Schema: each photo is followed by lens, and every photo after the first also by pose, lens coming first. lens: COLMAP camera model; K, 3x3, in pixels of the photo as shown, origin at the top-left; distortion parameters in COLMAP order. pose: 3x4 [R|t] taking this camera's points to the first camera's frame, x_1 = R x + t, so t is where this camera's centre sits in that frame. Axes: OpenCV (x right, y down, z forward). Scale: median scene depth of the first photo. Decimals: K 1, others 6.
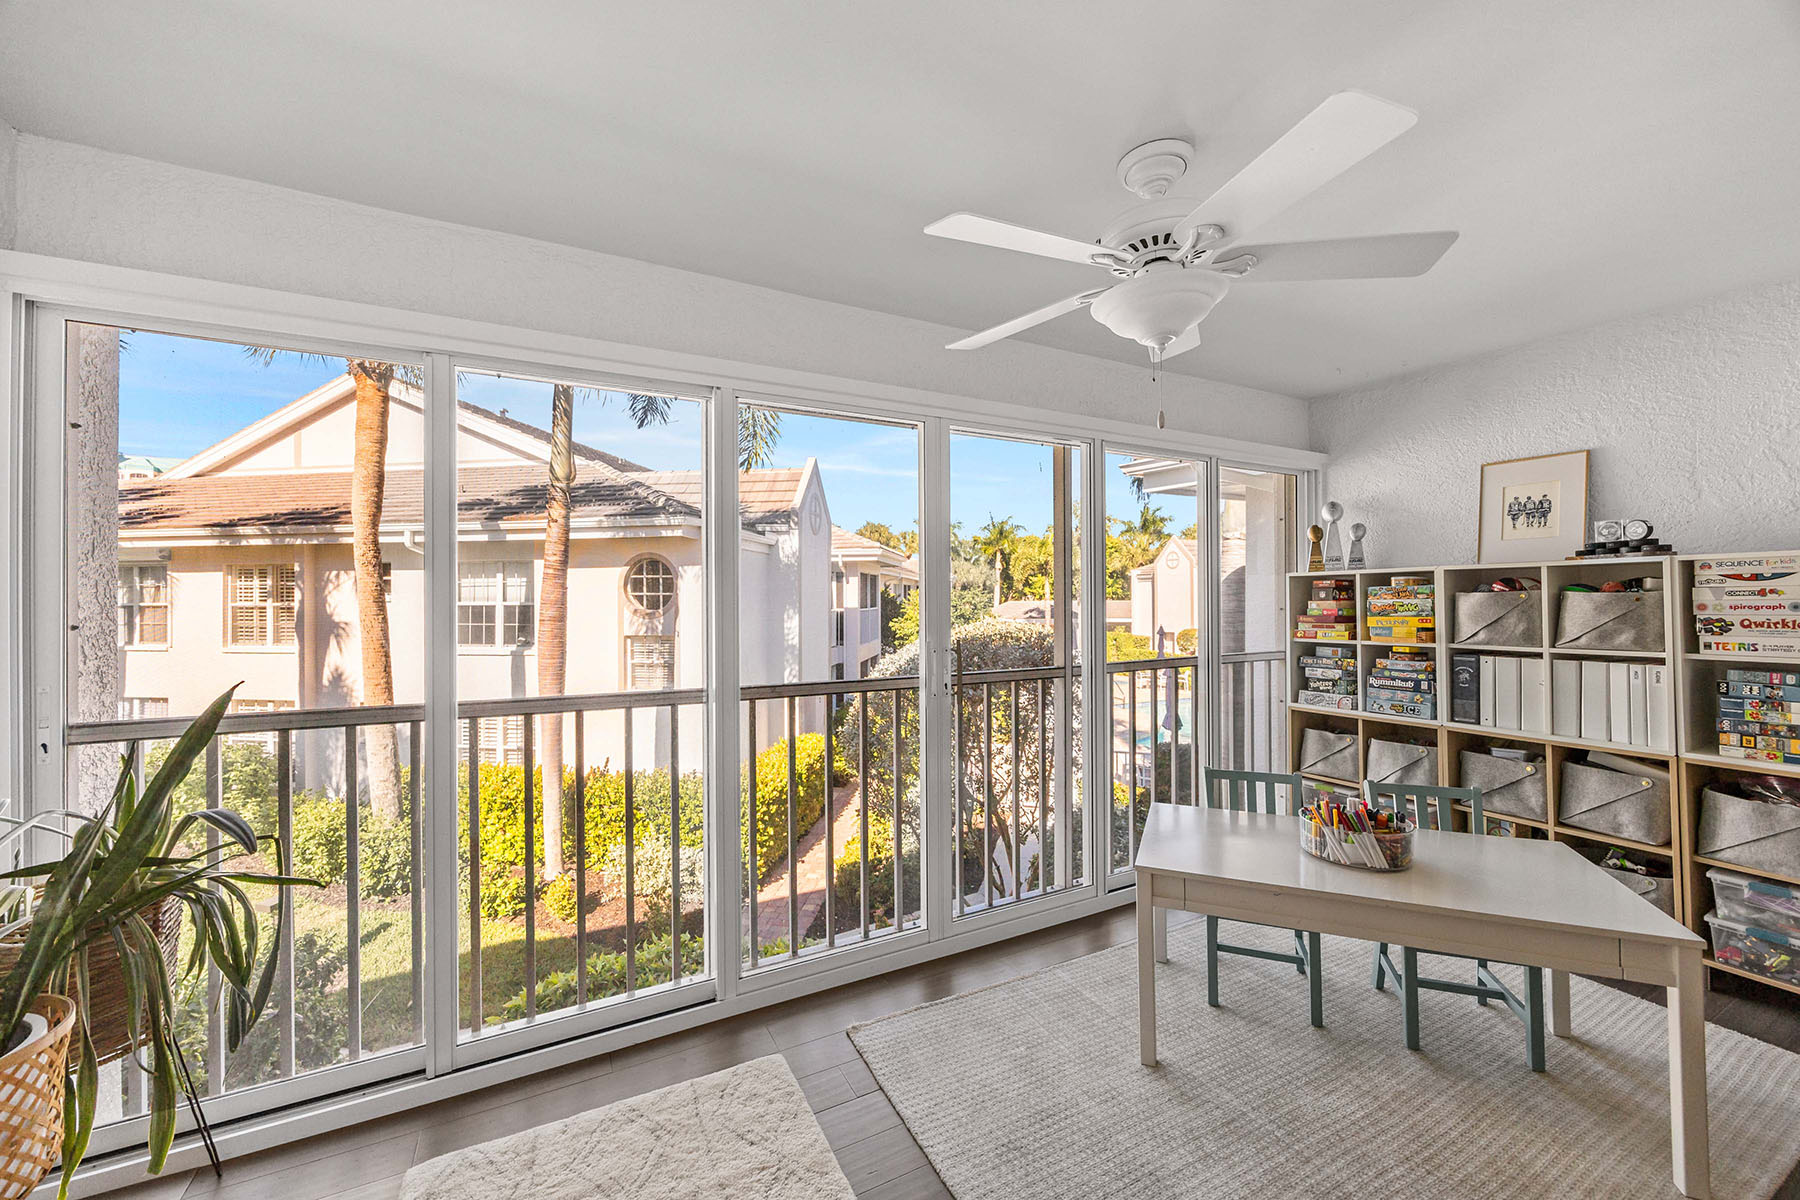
lens RADIAL K [[683.8, 0, 897.4], [0, 683.8, 594.3], [0, 0, 1]] dist [-0.004796, 0.000819]
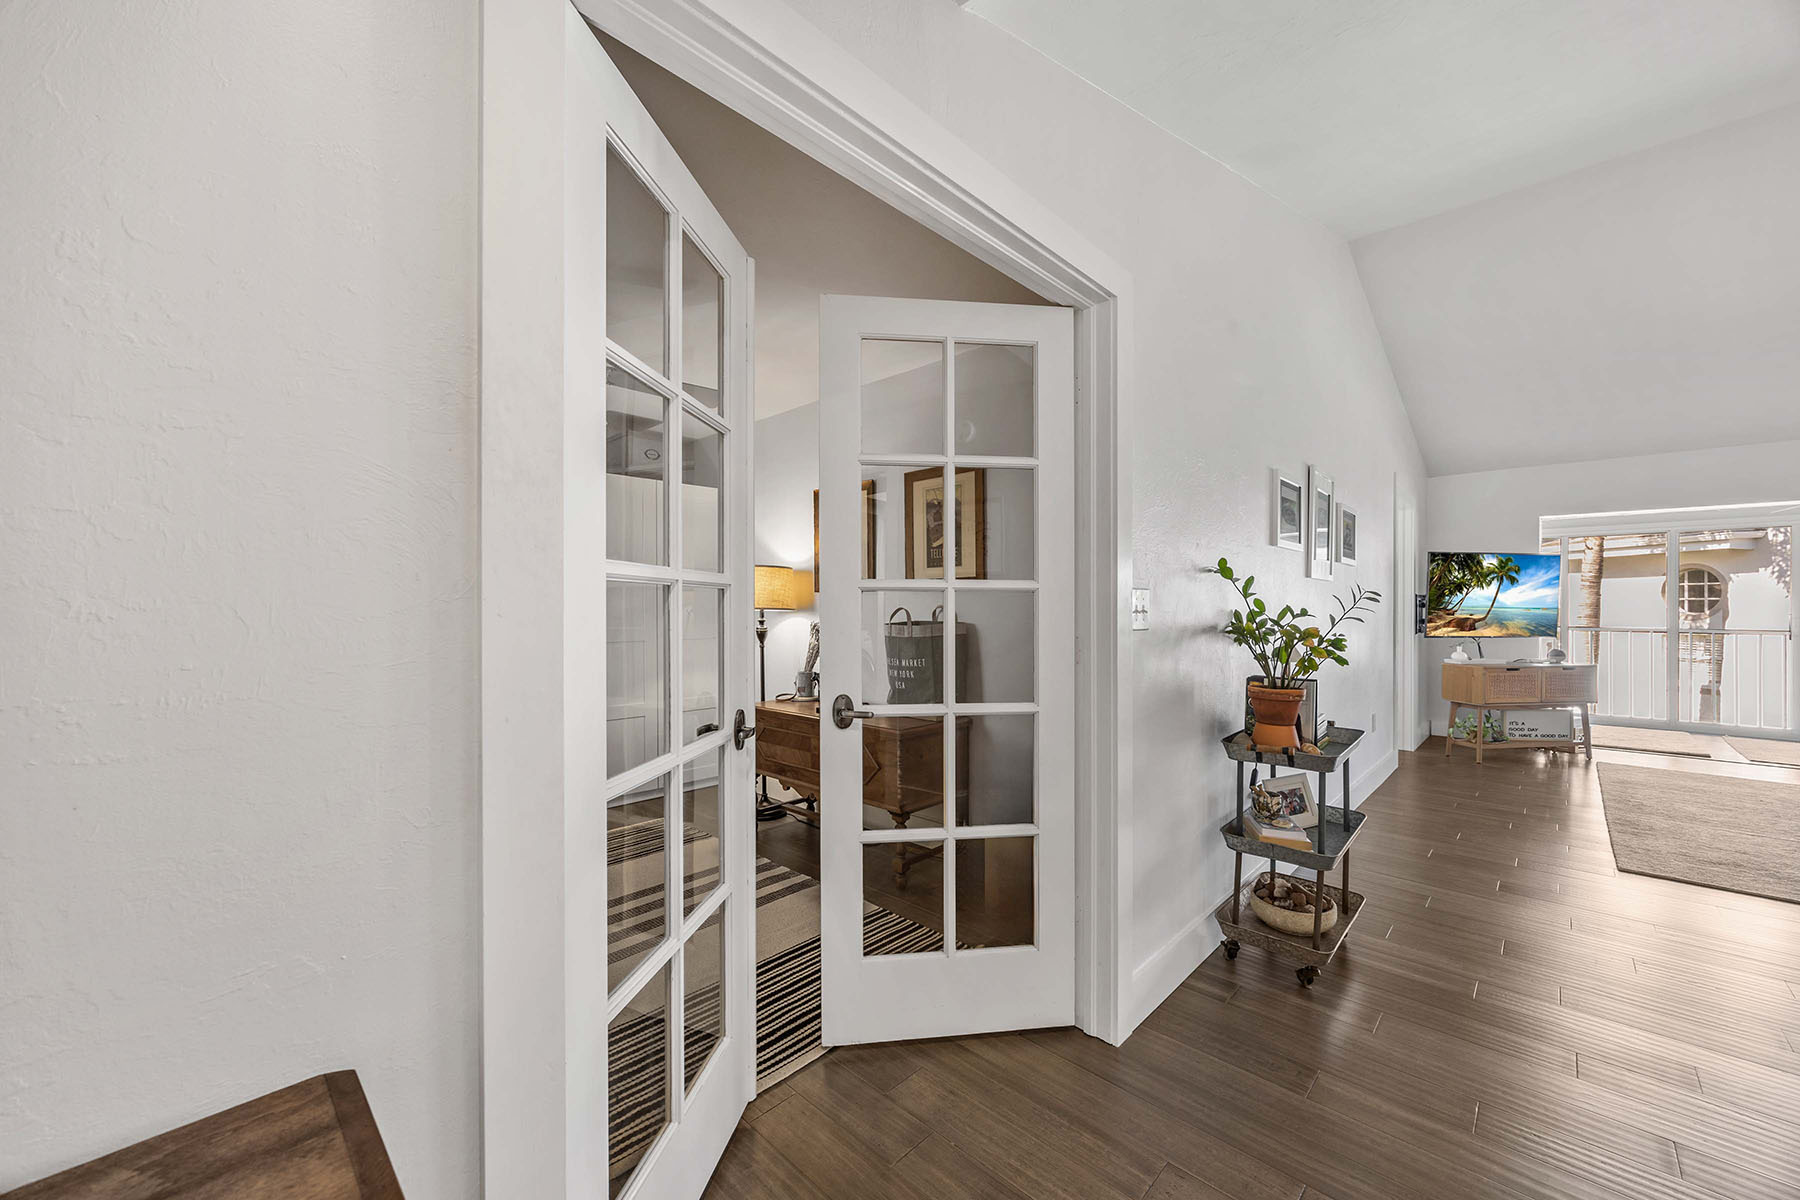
lens RADIAL K [[683.8, 0, 896.9], [0, 683.8, 609.0], [0, 0, 1]] dist [-0.004796, 0.000819]
pose [[0.317435, 0.007294, -0.948252, 1.191699], [0.000894, 0.999968, 0.007991, 0.021988], [0.948280, -0.003384, 0.317418, -2.535601]]
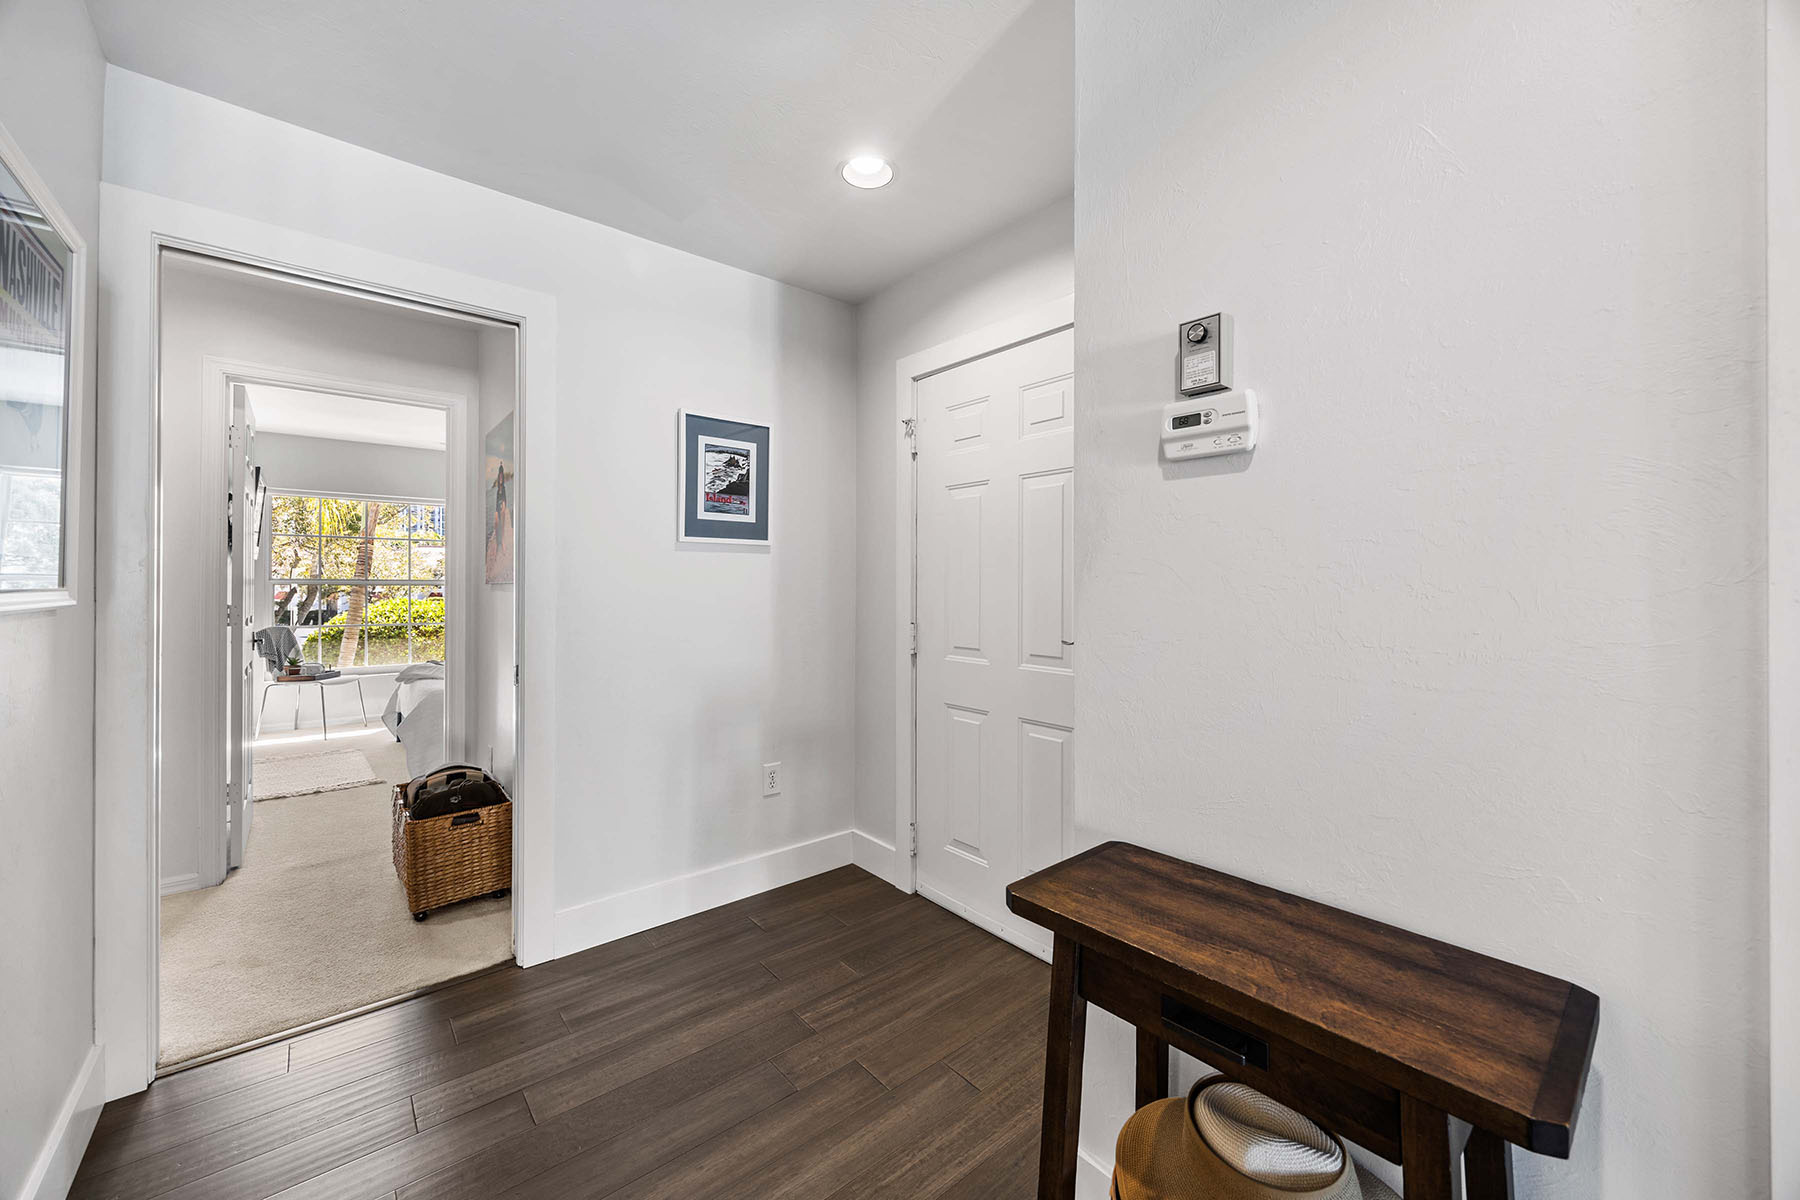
lens RADIAL K [[683.8, 0, 891.6], [0, 683.8, 584.4], [0, 0, 1]] dist [-0.004796, 0.000819]
pose [[-0.974866, 0.000165, -0.222792, 1.235015], [0.000714, 0.999997, -0.002383, 0.021073], [0.222791, -0.002483, -0.974863, -2.451471]]
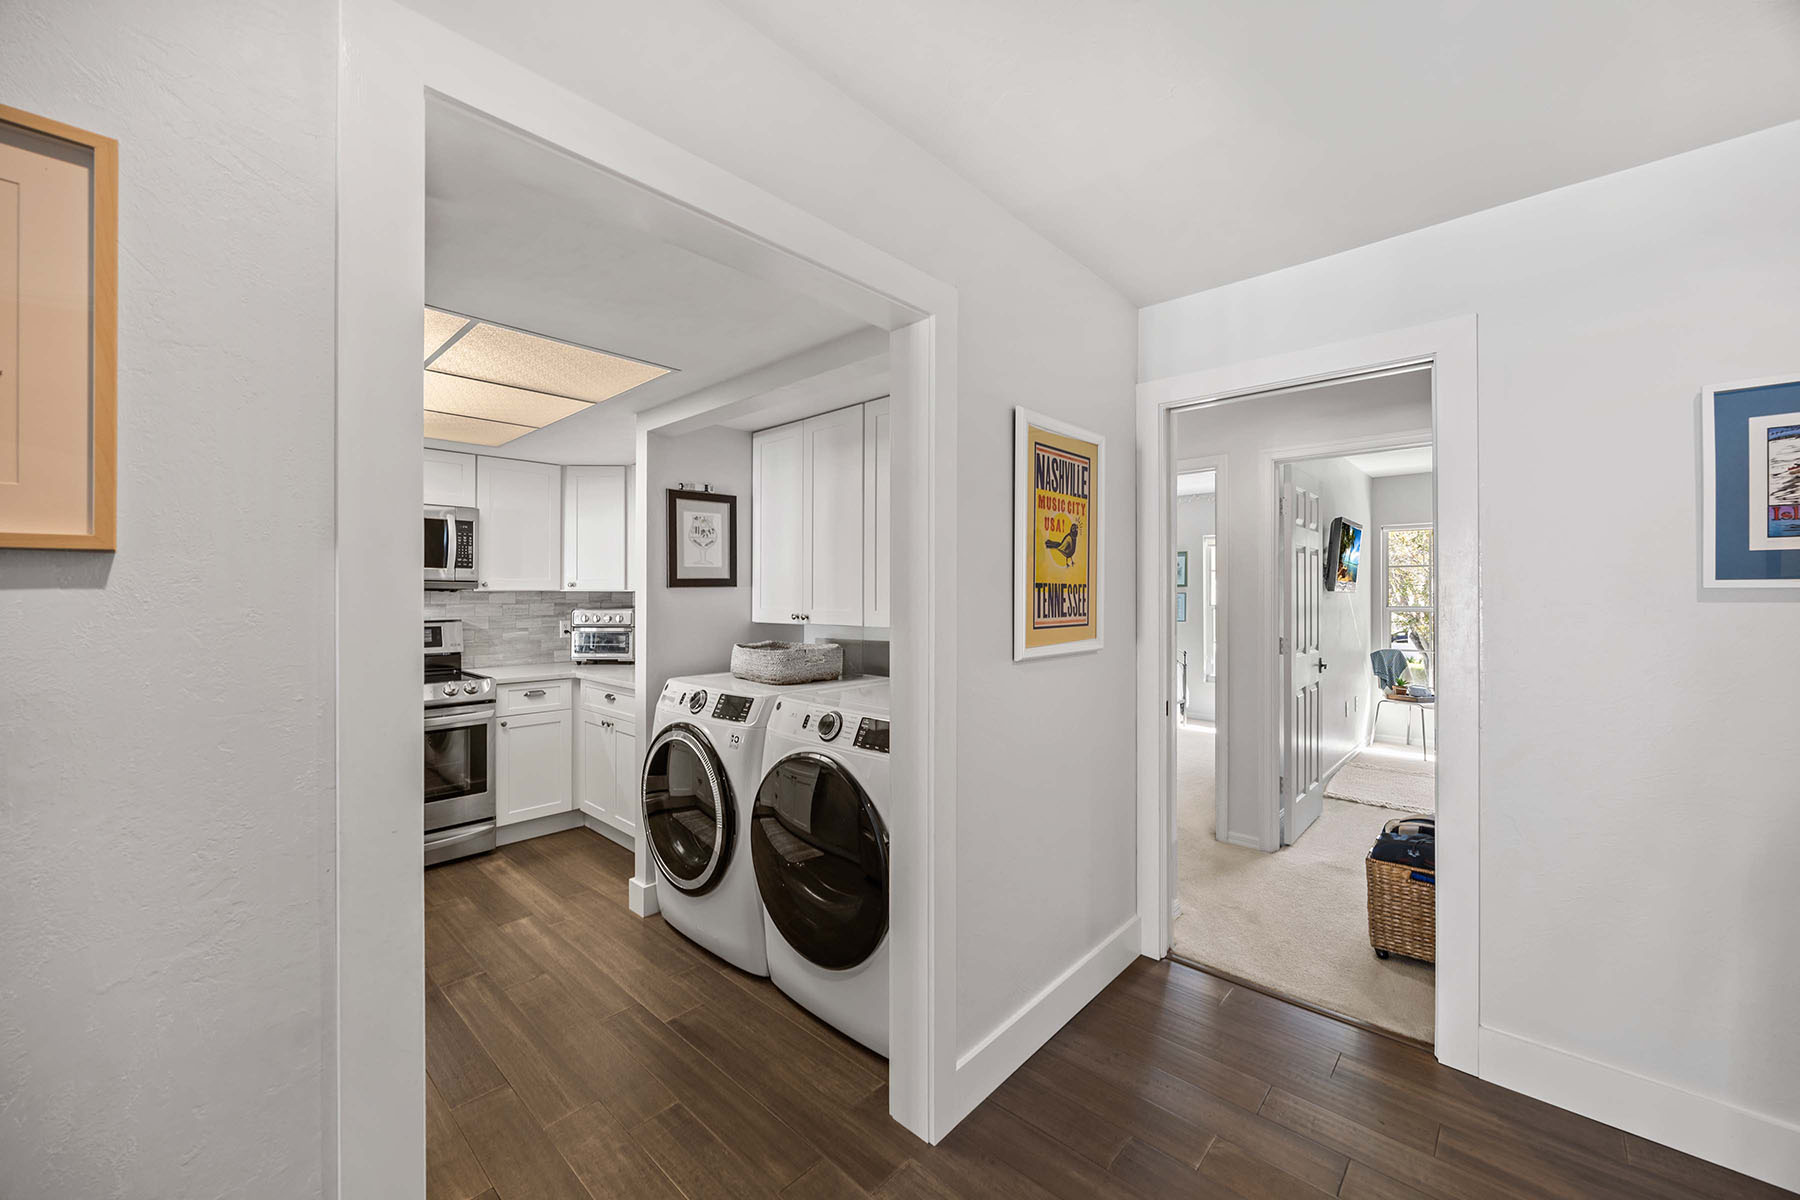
lens RADIAL K [[683.8, 0, 903.2], [0, 683.8, 592.1], [0, 0, 1]] dist [-0.004796, 0.000819]
pose [[-0.340590, 0.006742, 0.940188, 1.012714], [-0.001674, 0.999968, -0.007777, -0.023268], [-0.940211, -0.004223, -0.340568, -2.525251]]
